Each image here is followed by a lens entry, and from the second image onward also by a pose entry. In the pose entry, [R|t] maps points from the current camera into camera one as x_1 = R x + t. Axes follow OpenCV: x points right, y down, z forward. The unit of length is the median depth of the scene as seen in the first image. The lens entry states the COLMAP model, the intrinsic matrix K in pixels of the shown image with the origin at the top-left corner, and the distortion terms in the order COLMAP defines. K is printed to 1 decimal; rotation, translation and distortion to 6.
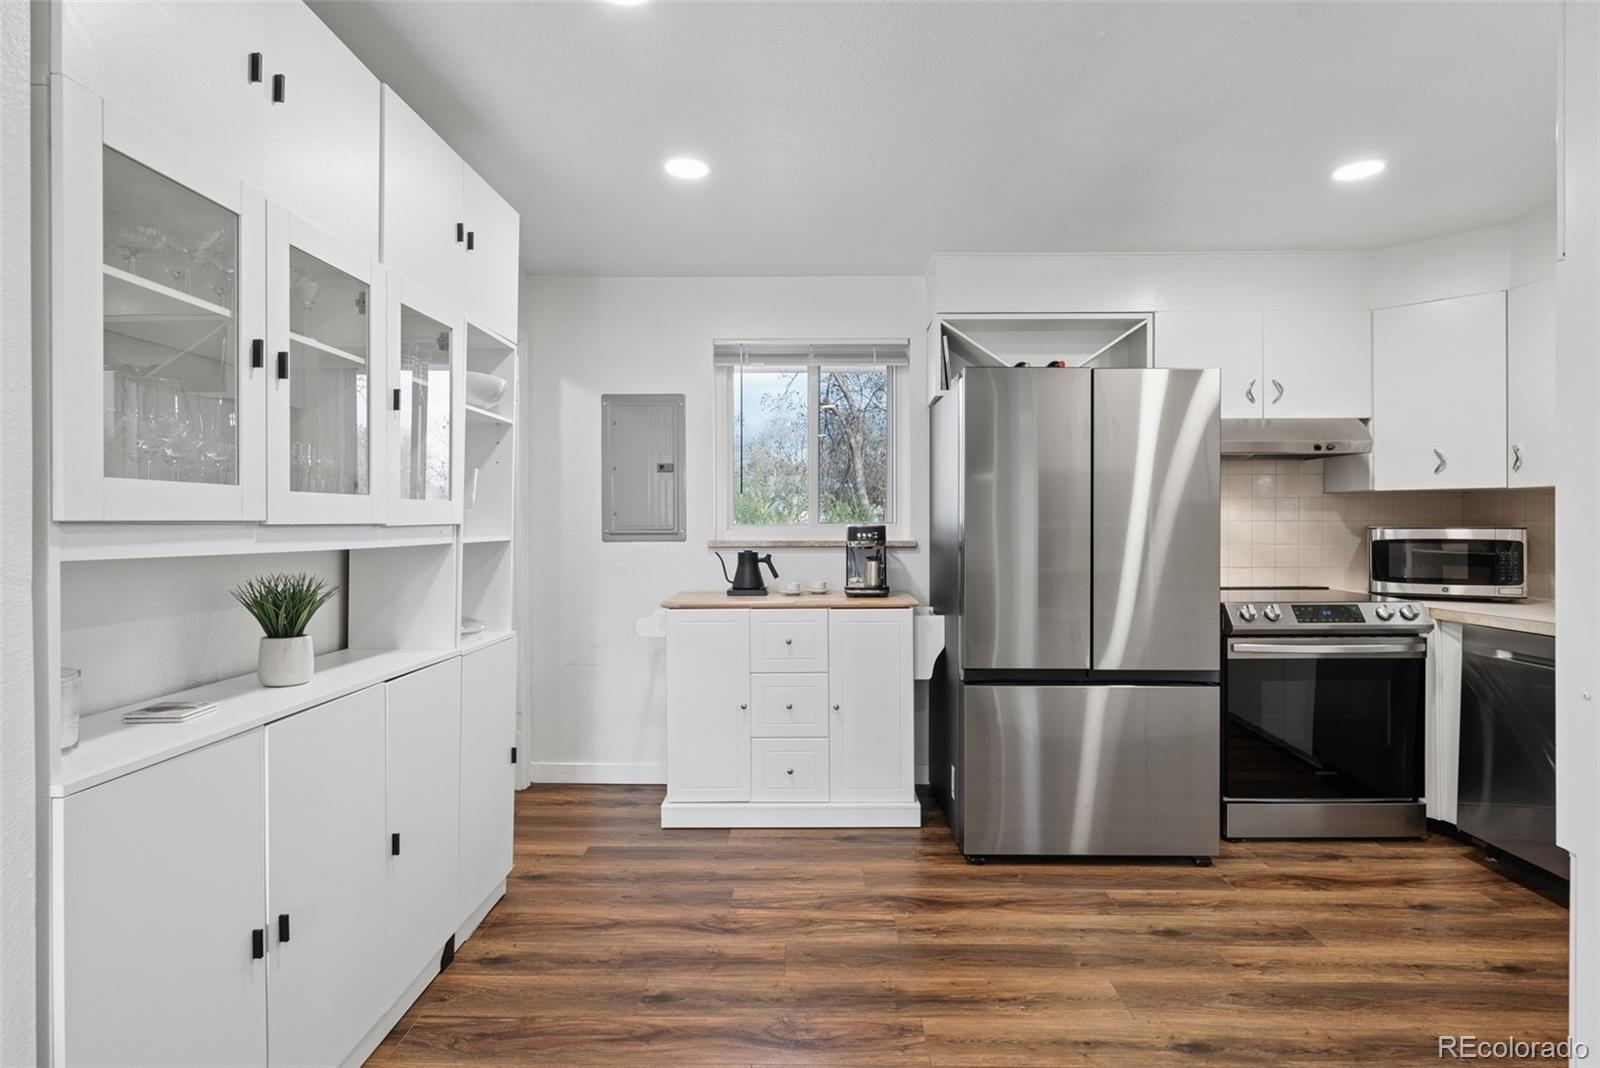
lens RADIAL K [[822.1, 0, 799.3], [0, 822.1, 532.9], [0, 0, 1]] dist [0.005479, -0.001642]
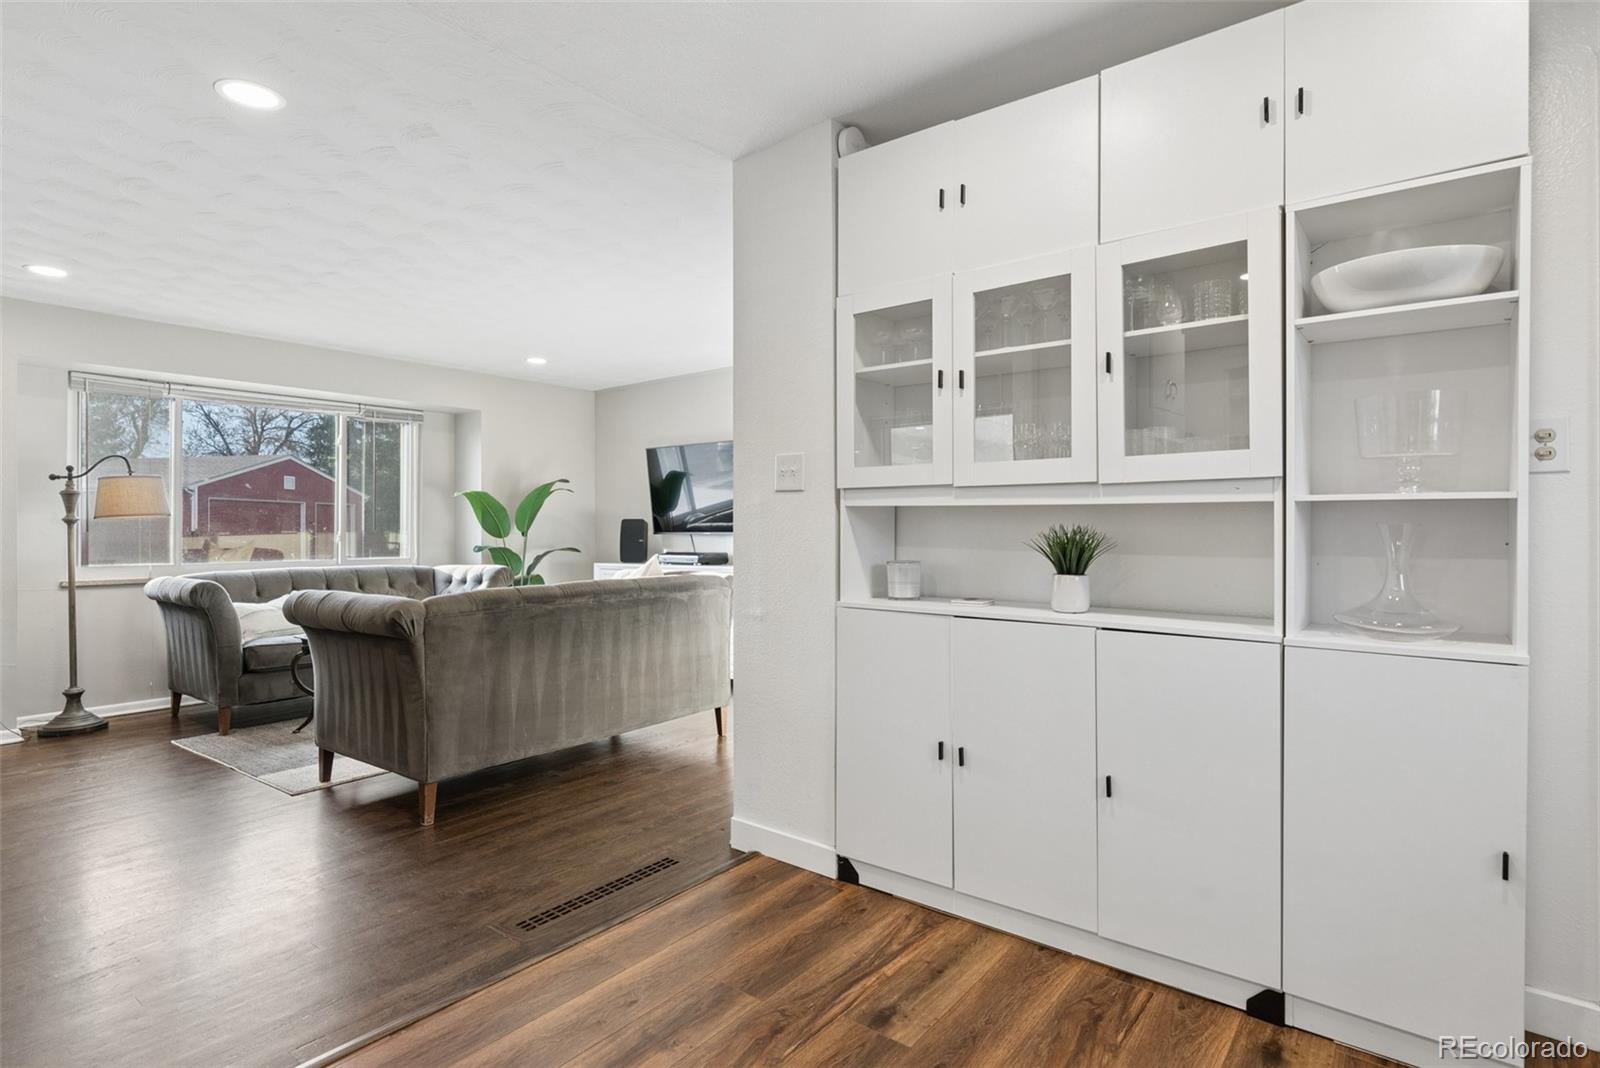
lens RADIAL K [[822.1, 0, 798.1], [0, 822.1, 519.0], [0, 0, 1]] dist [0.005479, -0.001642]
pose [[-0.610909, 0.004296, -0.791689, 0.619034], [-0.001499, 0.999977, 0.006583, 0.033907], [0.791699, 0.005209, -0.610889, 1.412767]]
